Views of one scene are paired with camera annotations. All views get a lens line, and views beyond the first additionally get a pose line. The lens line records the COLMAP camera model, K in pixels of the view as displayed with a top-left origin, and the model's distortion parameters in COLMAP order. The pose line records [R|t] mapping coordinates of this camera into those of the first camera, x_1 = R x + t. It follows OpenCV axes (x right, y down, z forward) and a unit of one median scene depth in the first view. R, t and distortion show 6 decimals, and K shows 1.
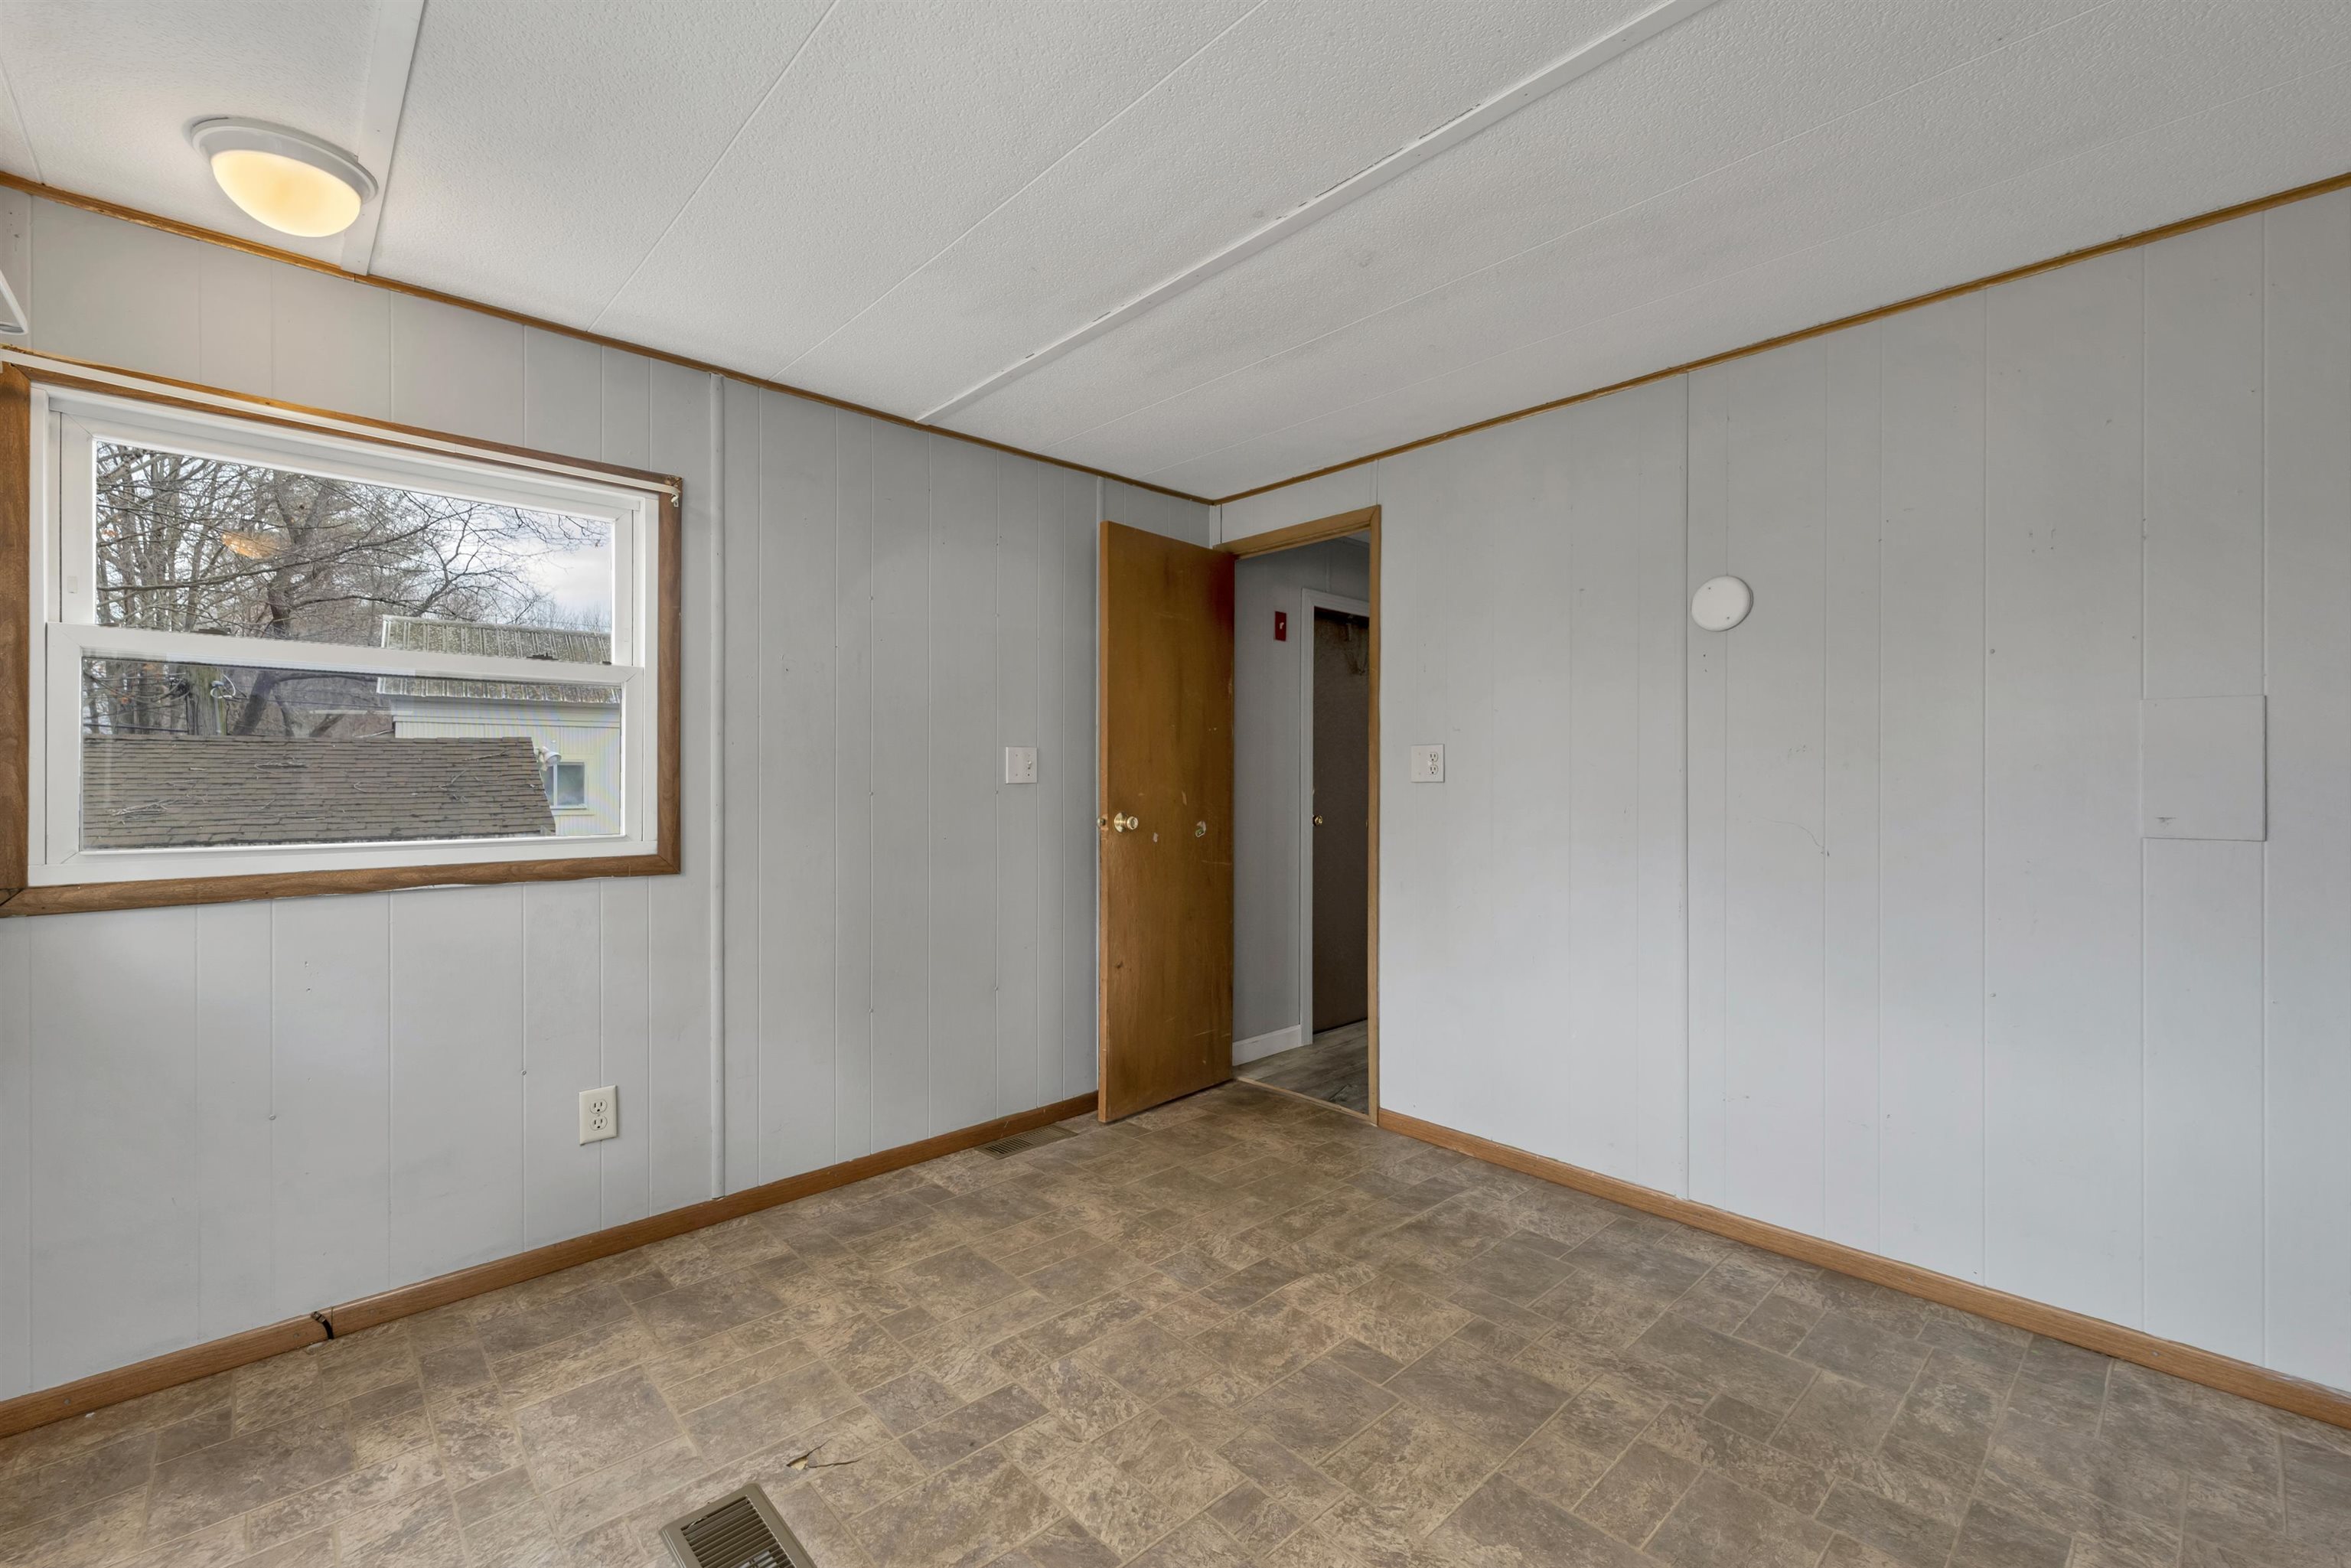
lens RADIAL K [[977.2, 0, 1175.5], [0, 977.2, 784.0], [0, 0, 1]] dist [0.005396, -0.000008]
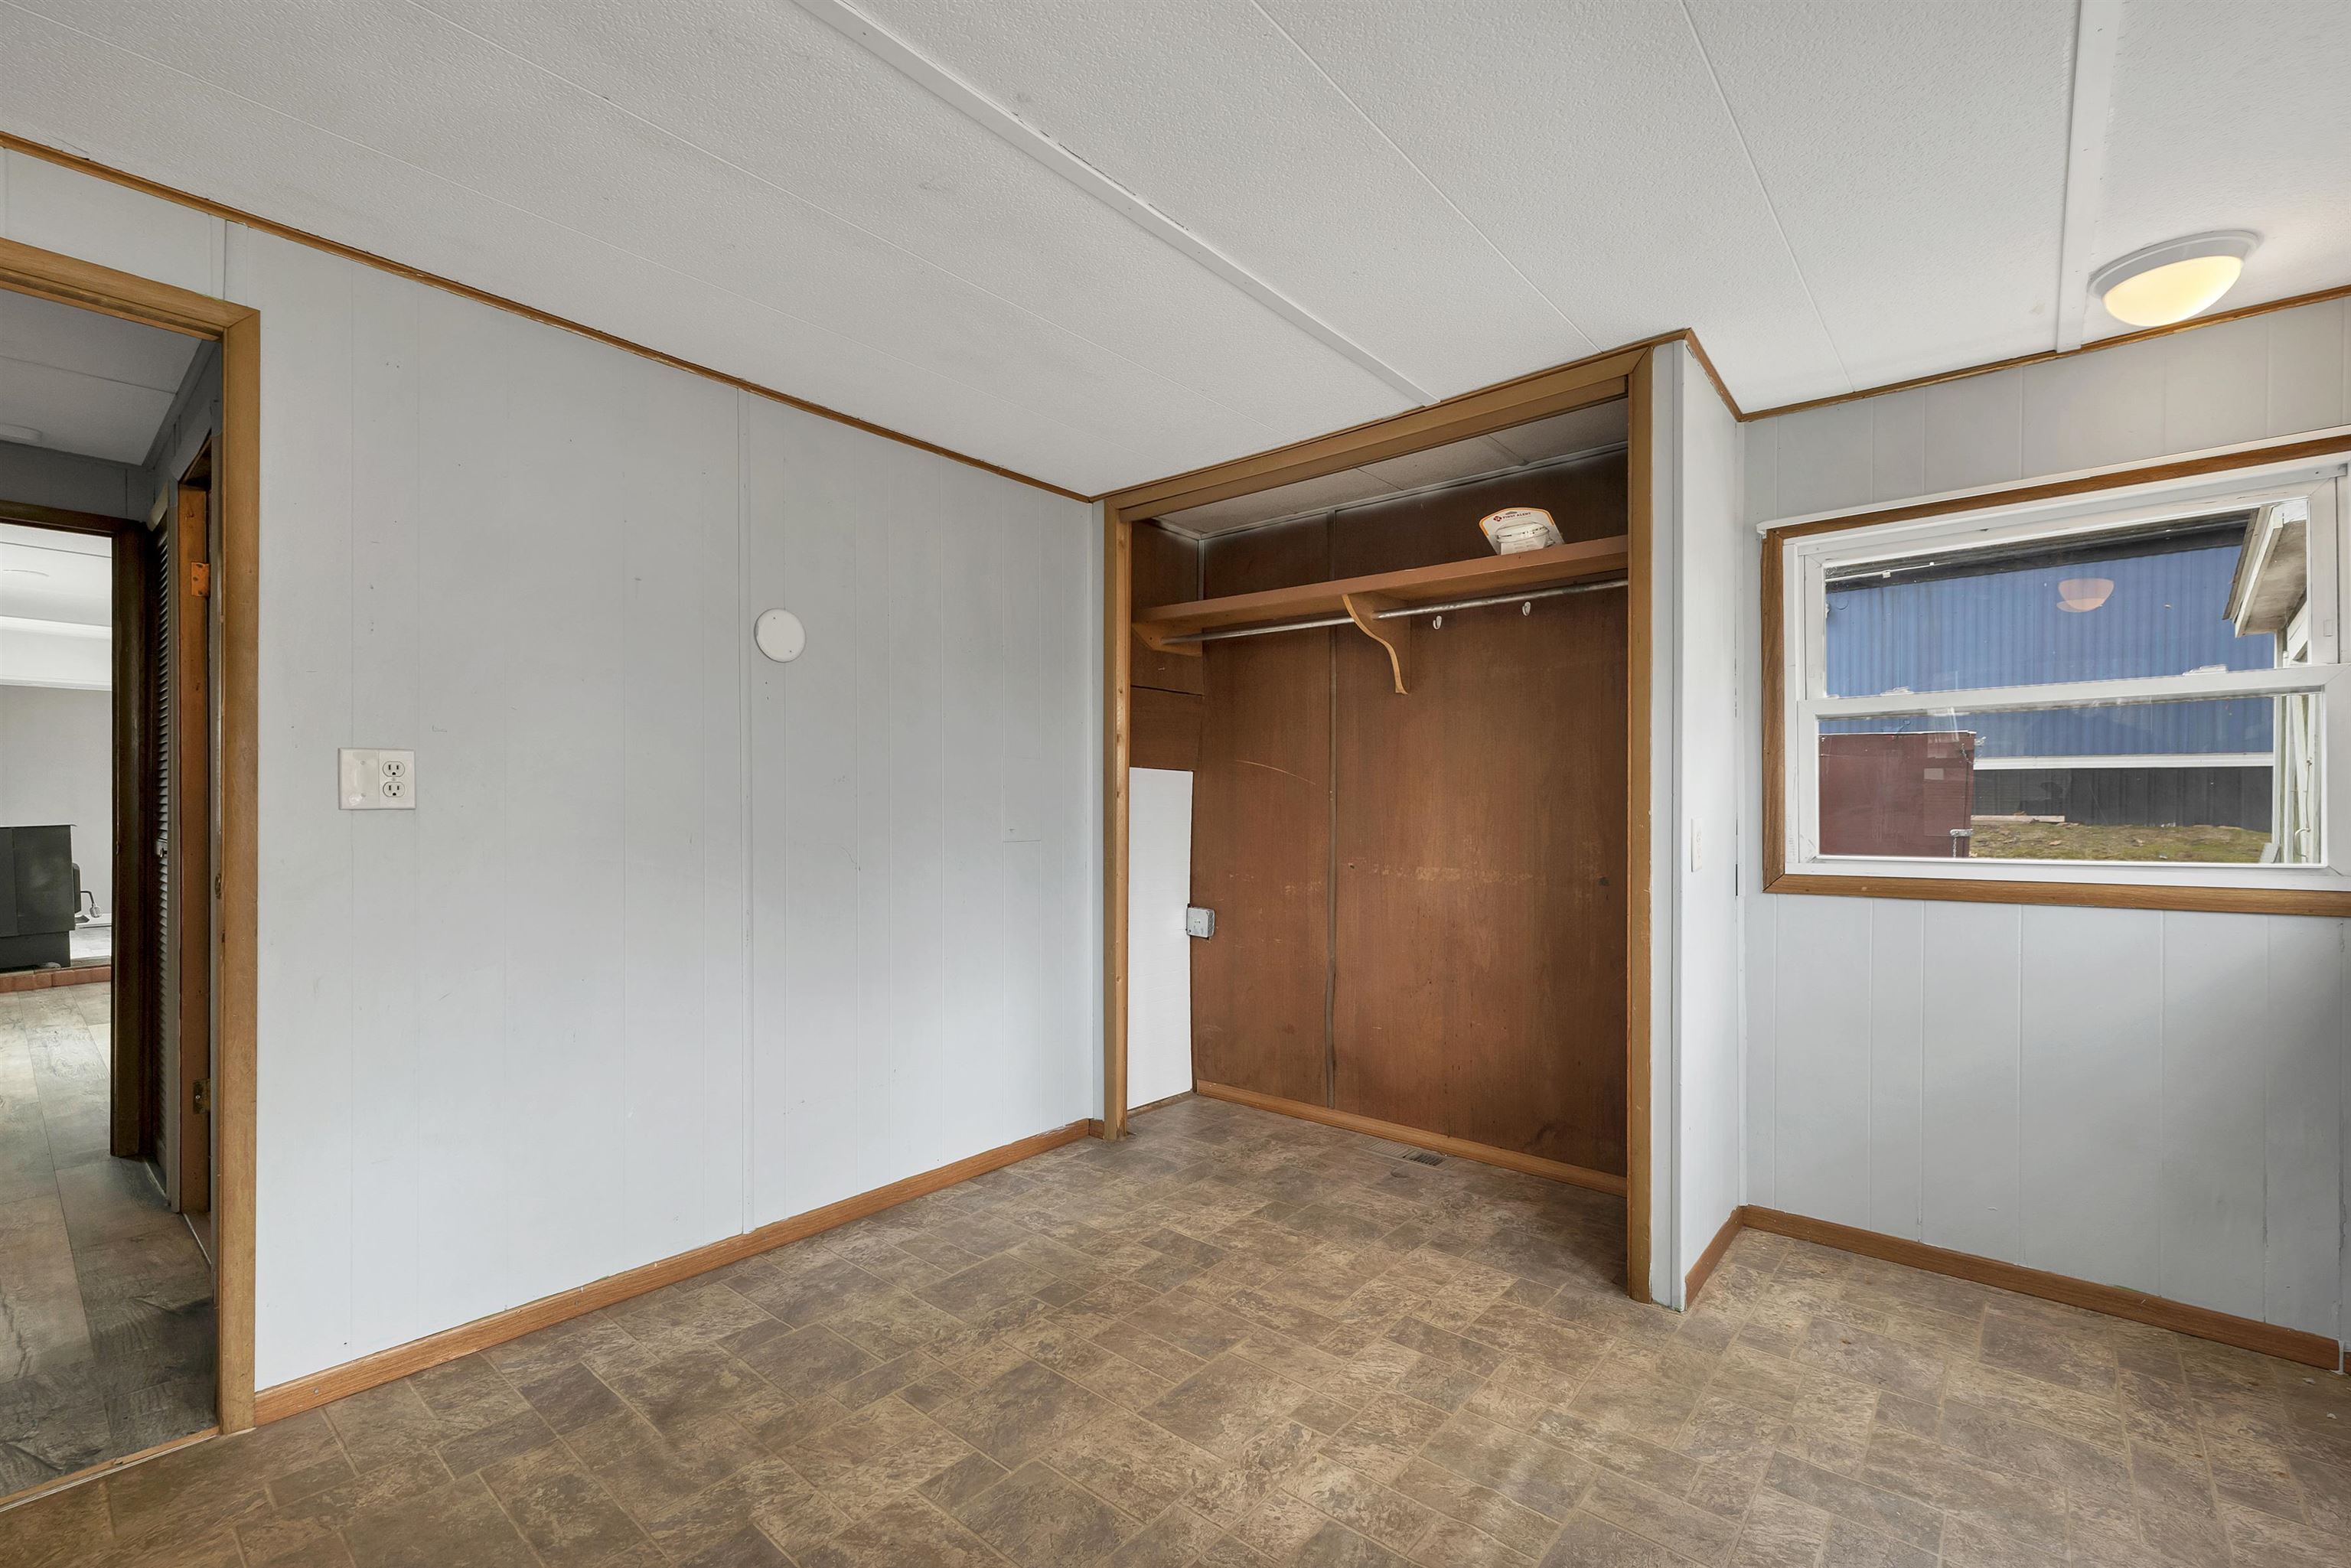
lens RADIAL K [[1001.4, 0, 1174.1], [0, 1001.4, 808.4], [0, 0, 1]] dist [0.003208, -0.000086]
pose [[-0.111063, -0.002339, 0.993811, -0.635175], [0.001760, 0.999995, 0.002551, -0.004275], [-0.993812, 0.002032, -0.111058, 0.824880]]
